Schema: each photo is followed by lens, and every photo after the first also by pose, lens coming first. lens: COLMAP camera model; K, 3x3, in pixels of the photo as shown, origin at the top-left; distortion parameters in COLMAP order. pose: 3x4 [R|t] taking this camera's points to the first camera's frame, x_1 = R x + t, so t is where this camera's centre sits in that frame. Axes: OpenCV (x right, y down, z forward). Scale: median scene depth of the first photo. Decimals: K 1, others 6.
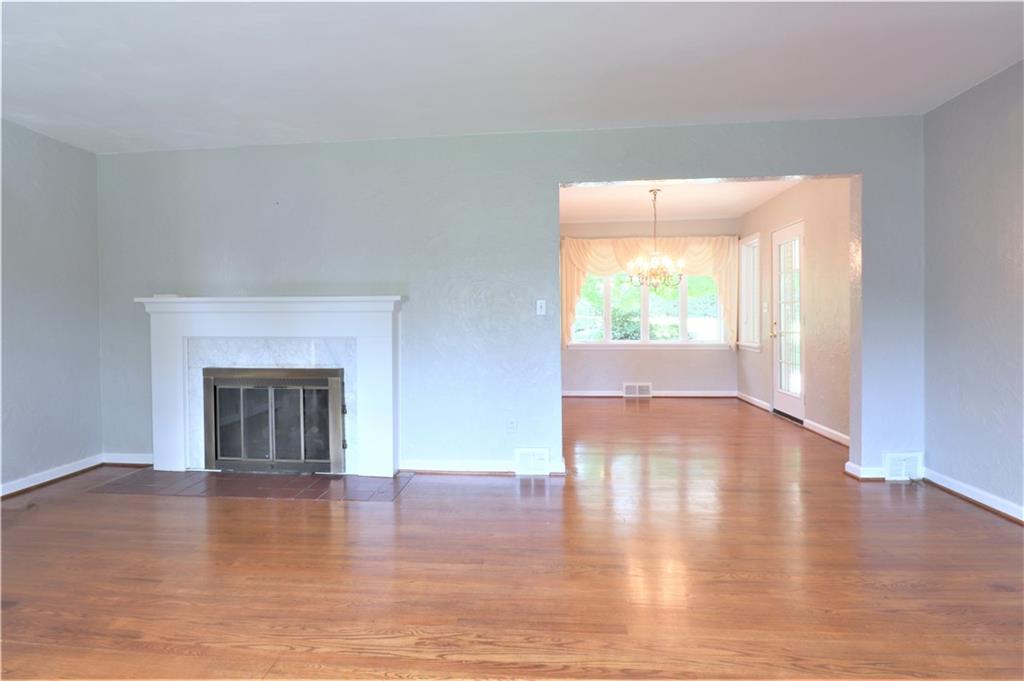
lens RADIAL K [[477.7, 0, 513.2], [0, 477.7, 334.9], [0, 0, 1]] dist [0.005106, -0.000487]
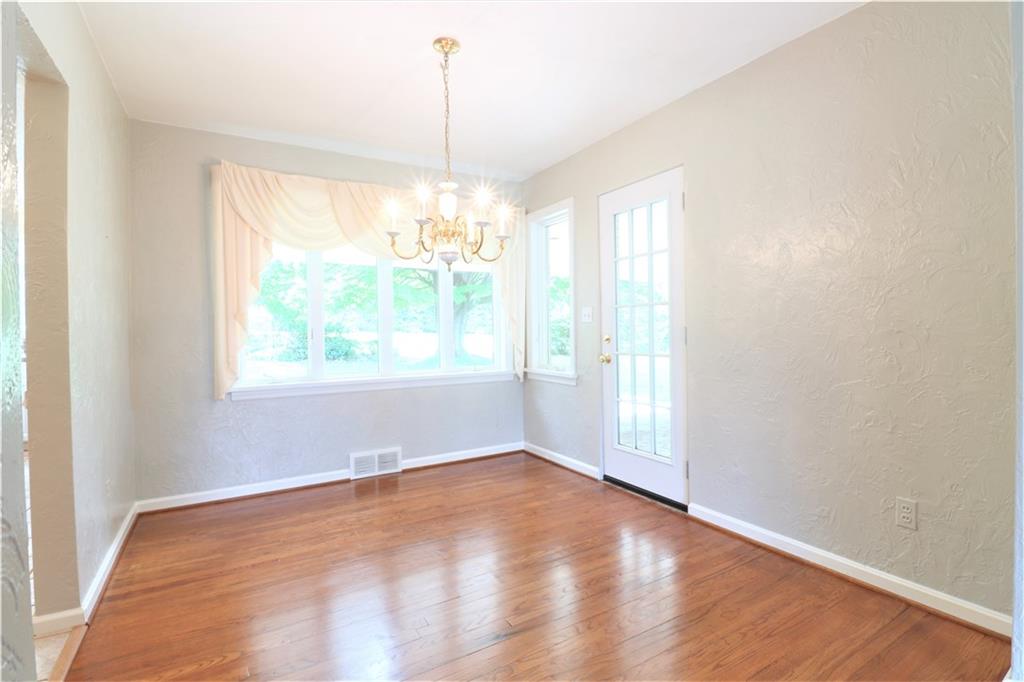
lens RADIAL K [[477.7, 0, 513.3], [0, 477.7, 337.3], [0, 0, 1]] dist [0.005106, -0.000487]
pose [[0.805341, 0.007156, 0.592769, 0.064901], [0.013841, 0.999428, -0.030870, -0.007775], [-0.592650, 0.033066, 0.804781, 0.478542]]
